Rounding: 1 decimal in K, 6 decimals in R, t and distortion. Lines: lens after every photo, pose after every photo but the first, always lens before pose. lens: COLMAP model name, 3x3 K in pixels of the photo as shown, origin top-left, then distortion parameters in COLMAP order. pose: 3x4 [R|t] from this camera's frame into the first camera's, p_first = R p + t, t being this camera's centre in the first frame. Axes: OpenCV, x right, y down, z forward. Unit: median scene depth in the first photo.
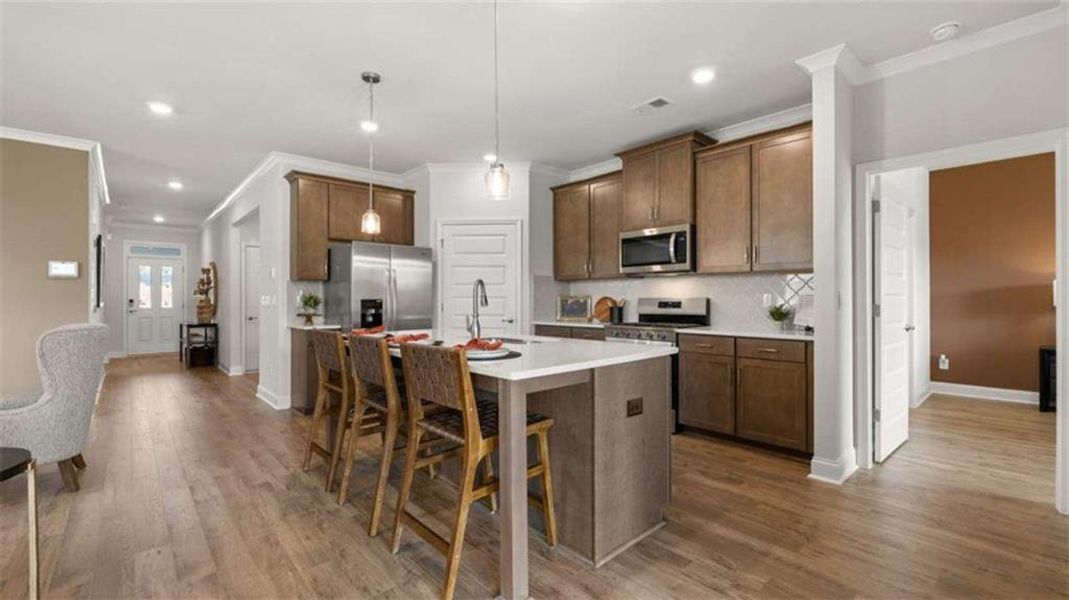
lens RADIAL K [[453.4, 0, 531.5], [0, 453.4, 297.3], [0, 0, 1]] dist [-0.000989, 0.000017]
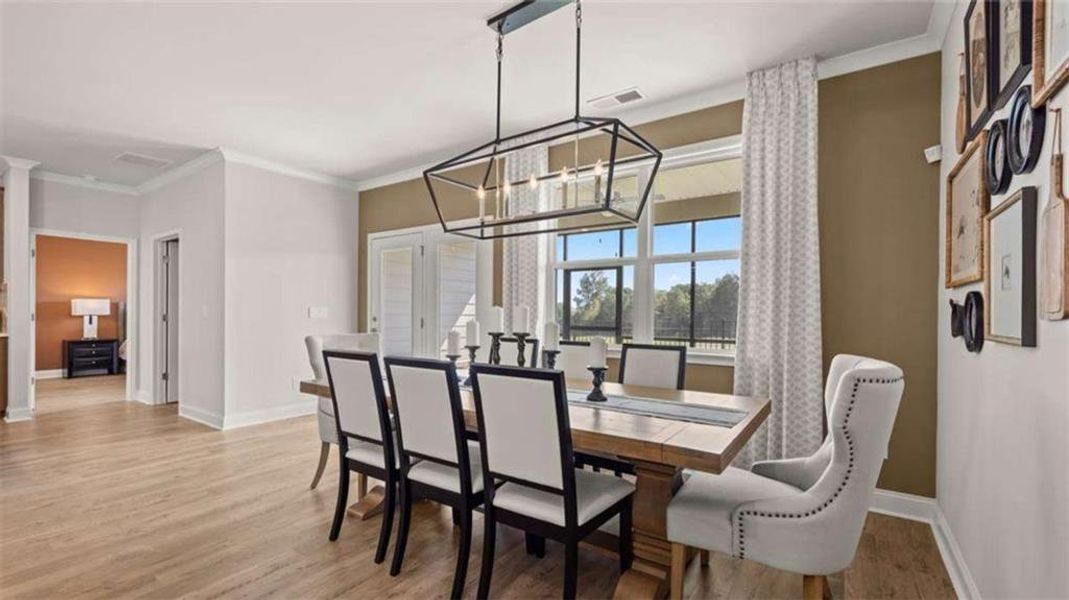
lens RADIAL K [[454.6, 0, 534.8], [0, 454.6, 314.4], [0, 0, 1]] dist [-0.000335, -0.000057]
pose [[-0.228032, -0.002694, 0.973650, -0.861173], [-0.009691, 0.999953, 0.000497, 0.000952], [-0.973605, -0.009322, -0.228047, -0.269840]]
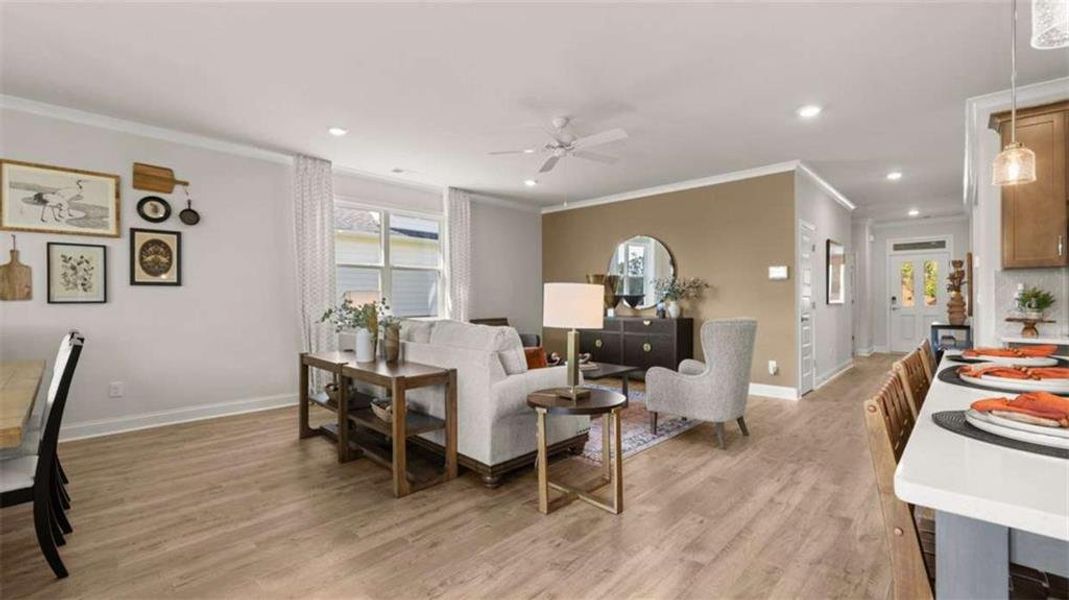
lens RADIAL K [[449.0, 0, 532.1], [0, 449.0, 298.3], [0, 0, 1]] dist [-0.000539, 0.000090]
pose [[0.067703, 0.002243, -0.997703, 0.121426], [0.006448, 0.999976, 0.002685, -0.000270], [0.997685, -0.006615, 0.067686, 0.232569]]
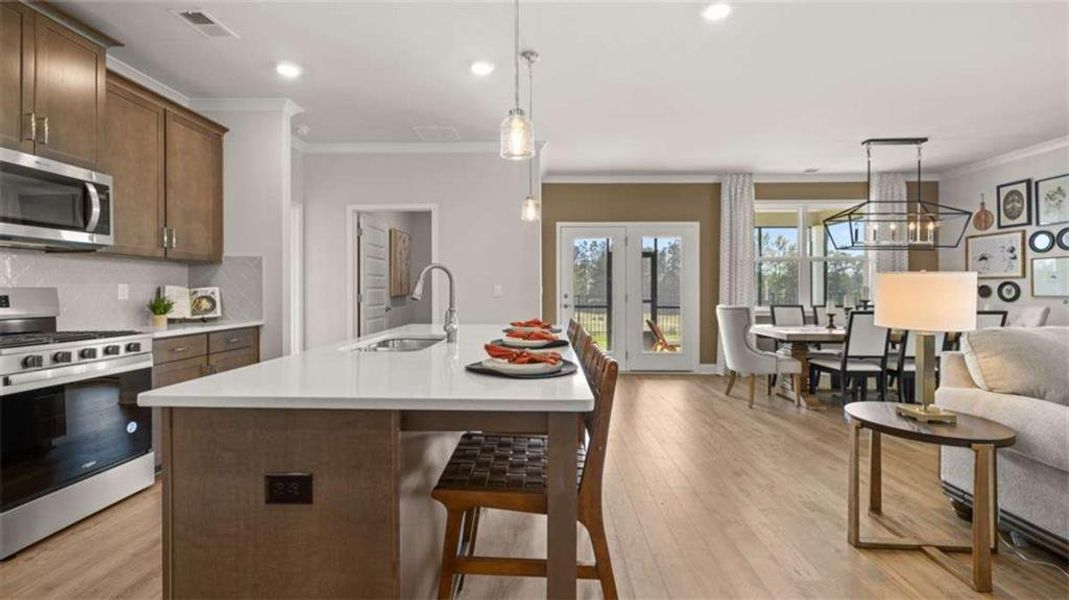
lens RADIAL K [[447.9, 0, 534.5], [0, 447.9, 290.1], [0, 0, 1]] dist [-0.001448, -0.000064]
pose [[-0.724418, 0.001233, 0.689360, -0.481218], [-0.001321, 0.999994, -0.003177, 0.003815], [-0.689359, -0.003212, -0.724412, 0.911931]]
